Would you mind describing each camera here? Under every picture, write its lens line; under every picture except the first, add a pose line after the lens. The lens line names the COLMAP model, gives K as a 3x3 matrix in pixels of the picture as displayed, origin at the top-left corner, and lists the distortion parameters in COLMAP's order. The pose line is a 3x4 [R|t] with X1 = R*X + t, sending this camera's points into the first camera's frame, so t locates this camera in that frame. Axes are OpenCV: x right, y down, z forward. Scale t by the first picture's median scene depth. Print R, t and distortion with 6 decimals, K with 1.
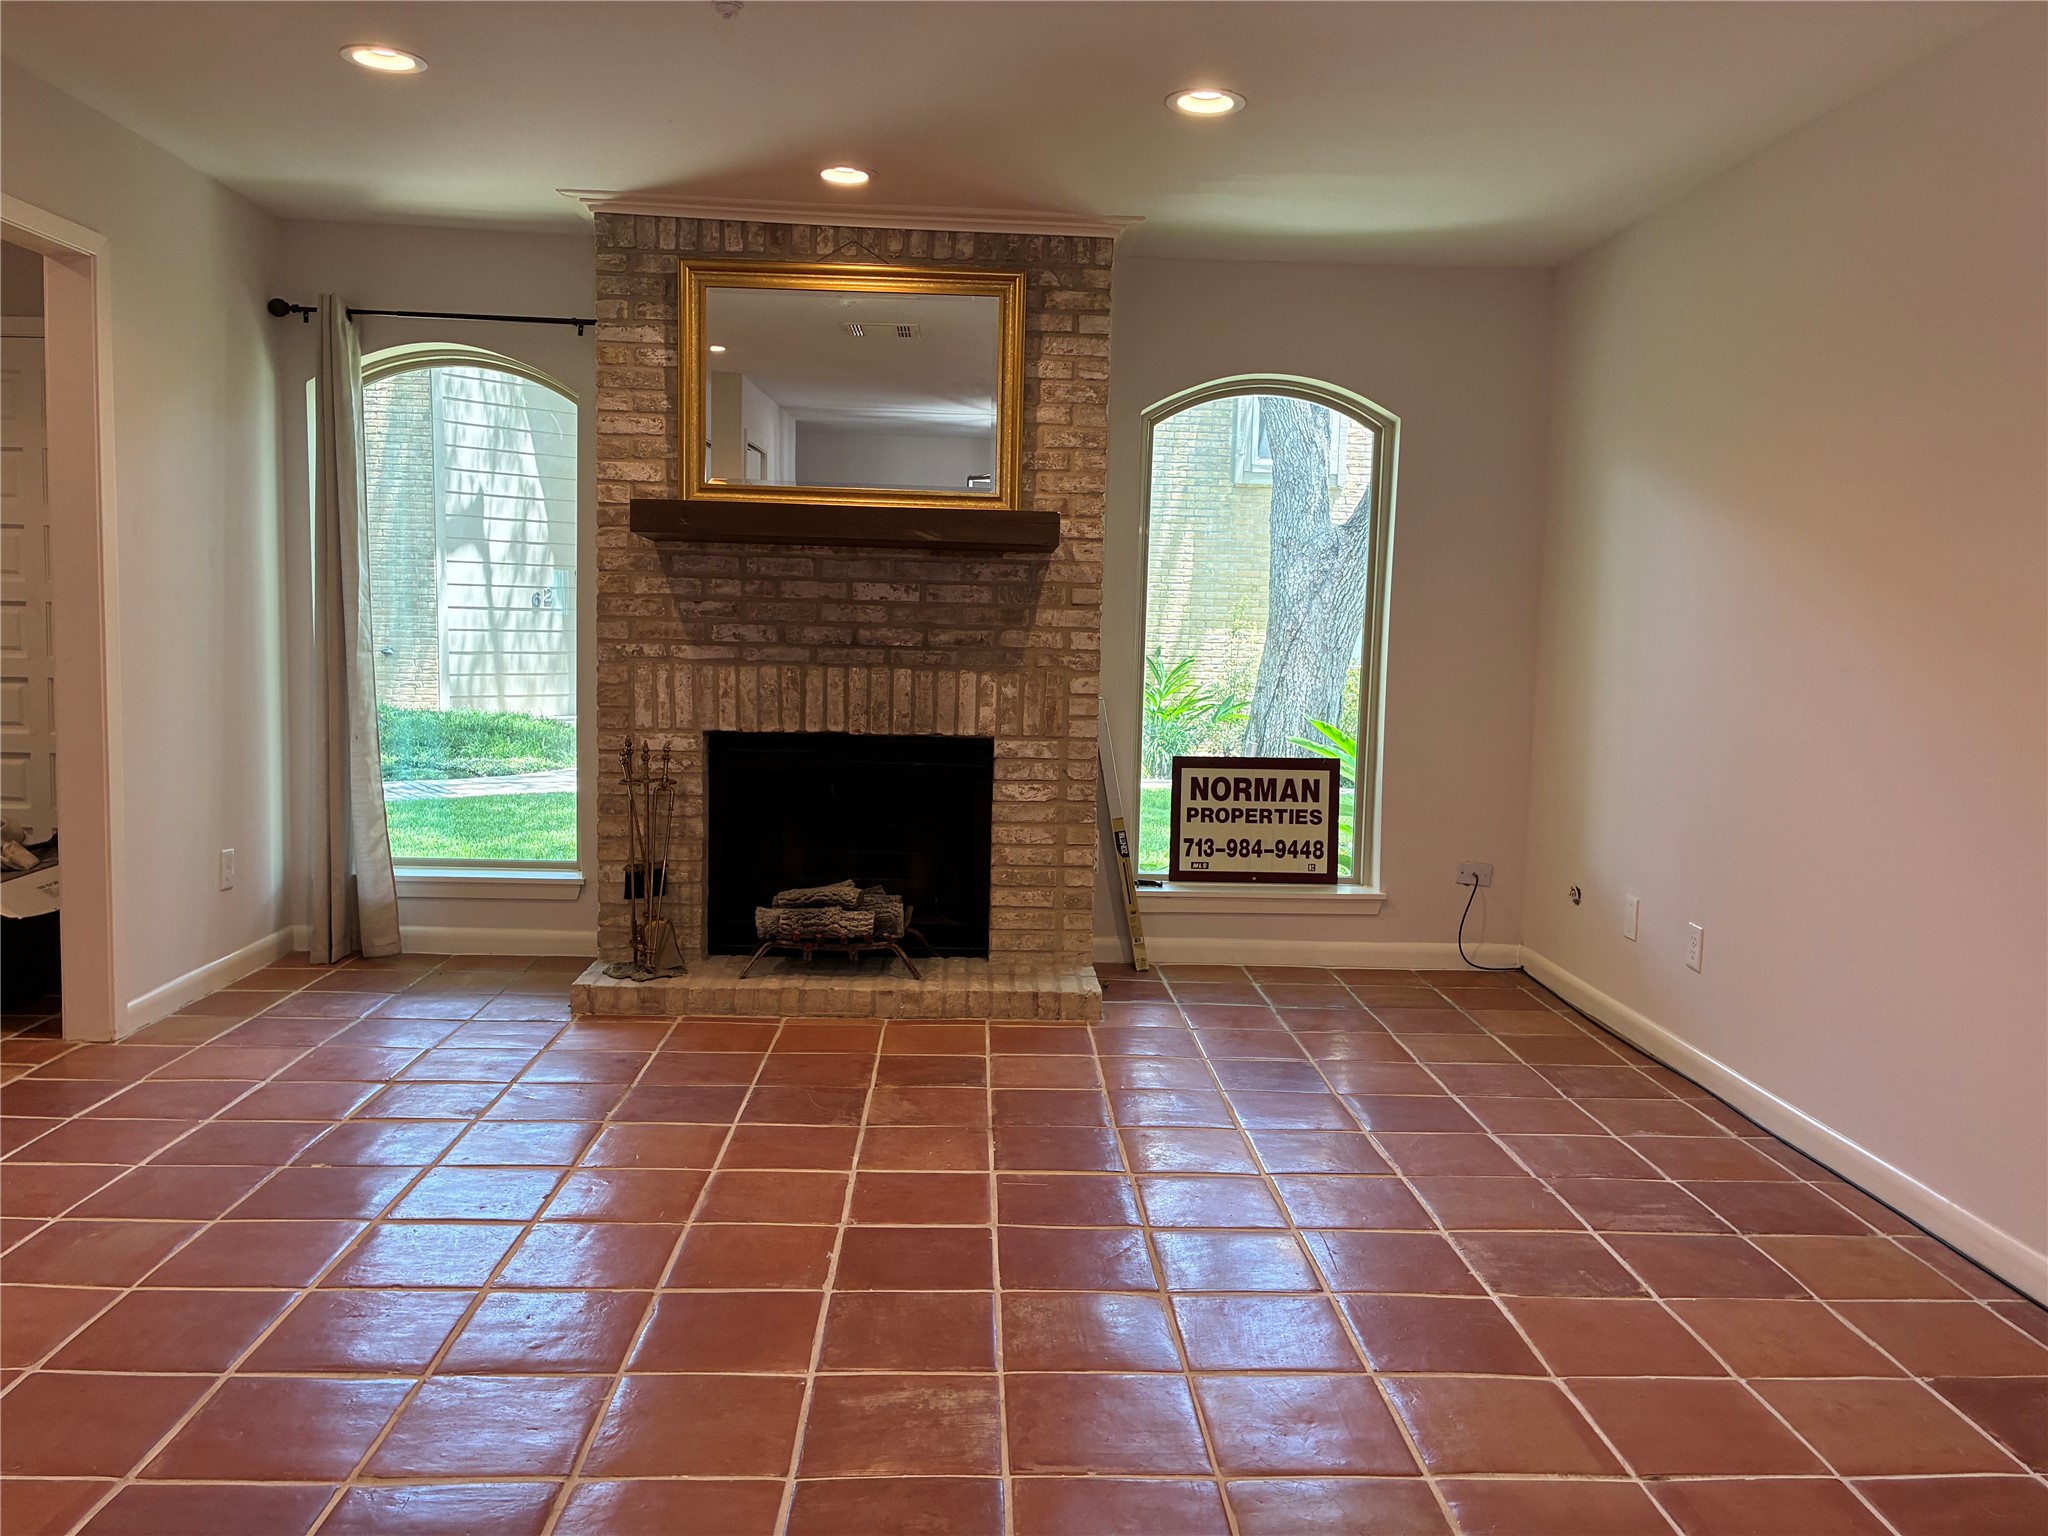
lens RADIAL K [[1555.0, 0, 1035.2], [0, 1555.0, 758.7], [0, 0, 1]] dist [0.041553, -0.058653]
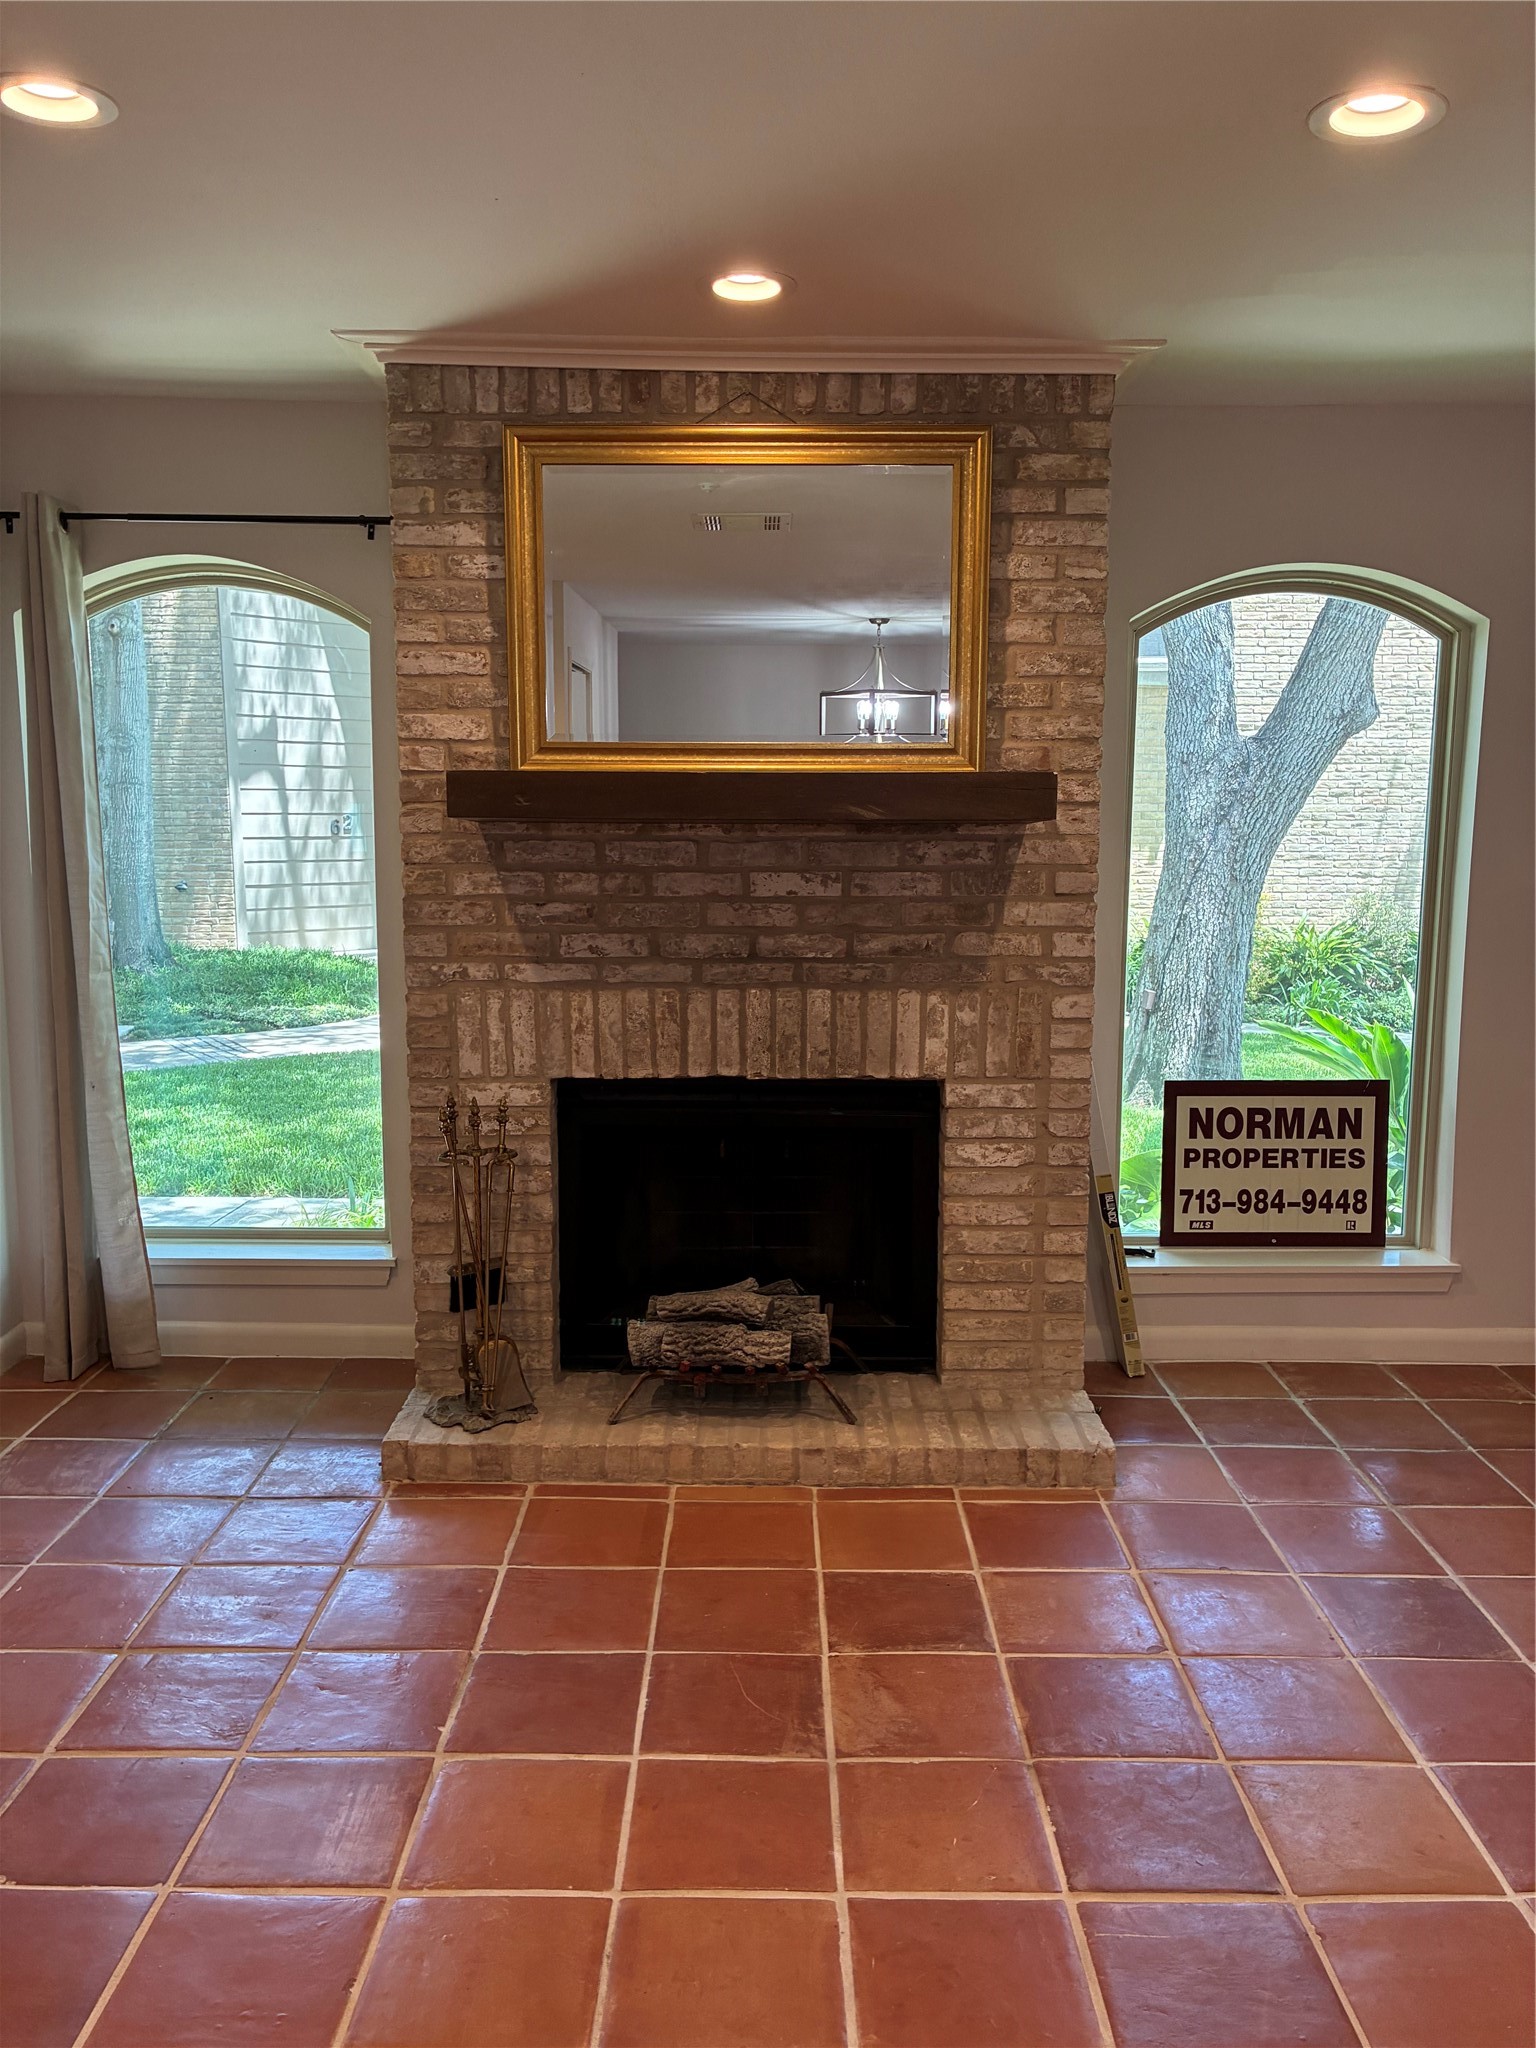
lens RADIAL K [[1555.0, 0, 759.6], [0, 1555.0, 1018.0], [0, 0, 1]] dist [0.041553, -0.058653]
pose [[0.998675, -0.015515, -0.049061, -0.078158], [0.017372, 0.999140, 0.037656, -0.072357], [0.048435, -0.038458, 0.998086, 0.274267]]
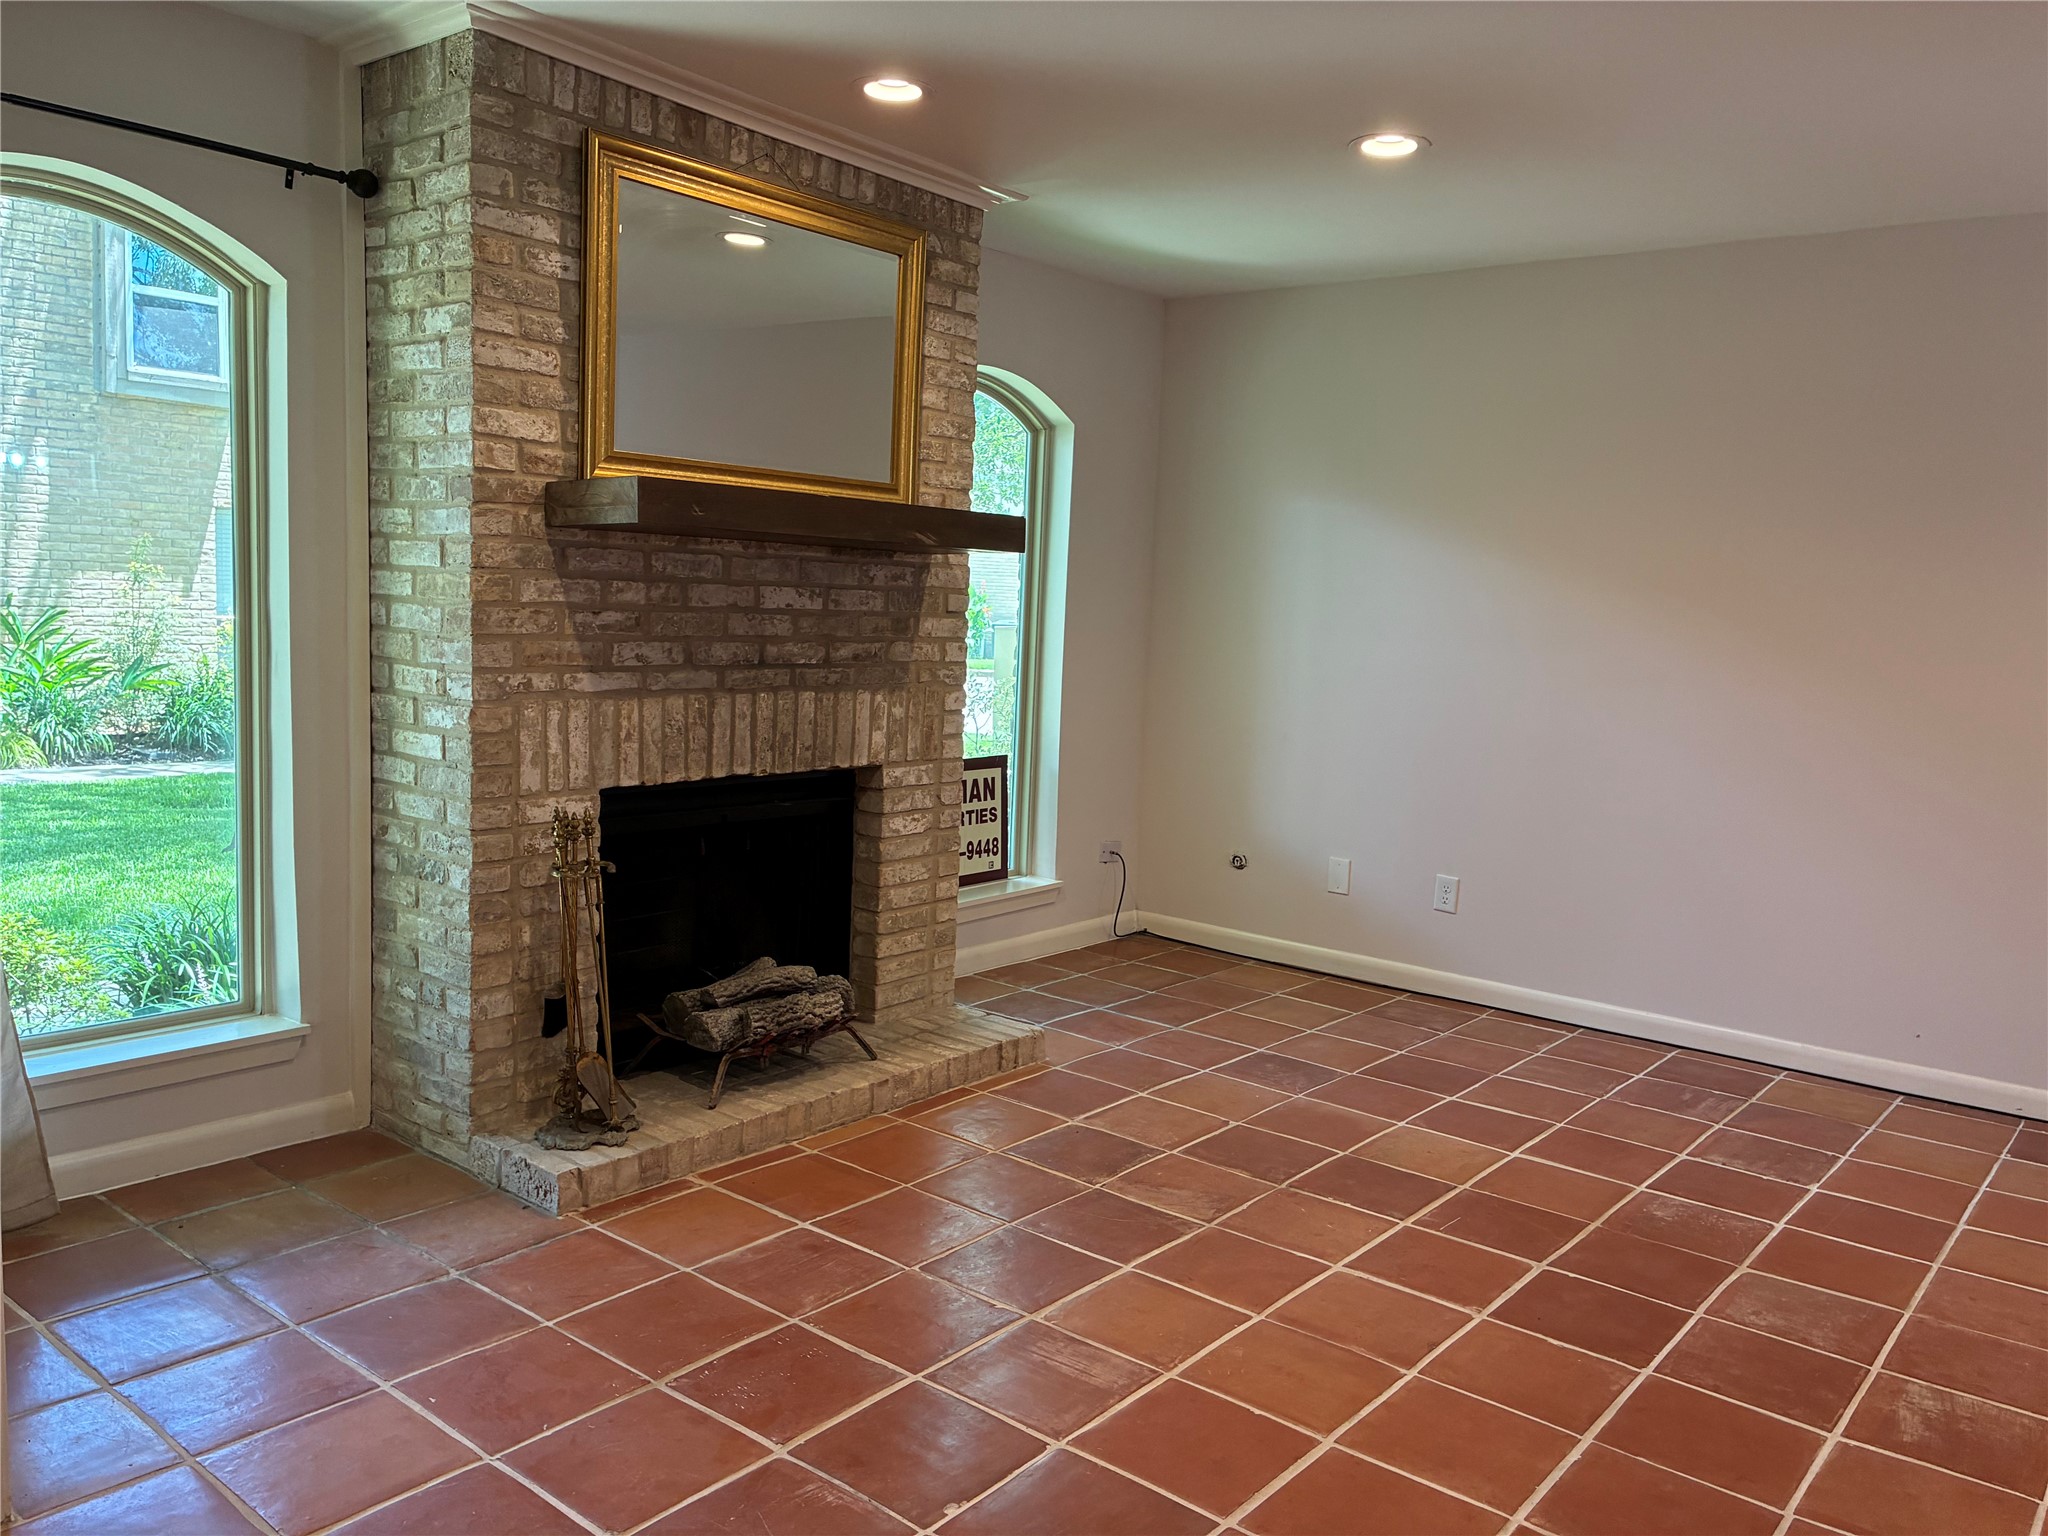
lens RADIAL K [[1555.0, 0, 1038.0], [0, 1555.0, 757.9], [0, 0, 1]] dist [0.041553, -0.058653]
pose [[0.660947, -0.075649, 0.746610, -0.622501], [0.041756, 0.997072, 0.064063, -0.070604], [-0.749270, -0.011167, 0.662170, 0.363208]]
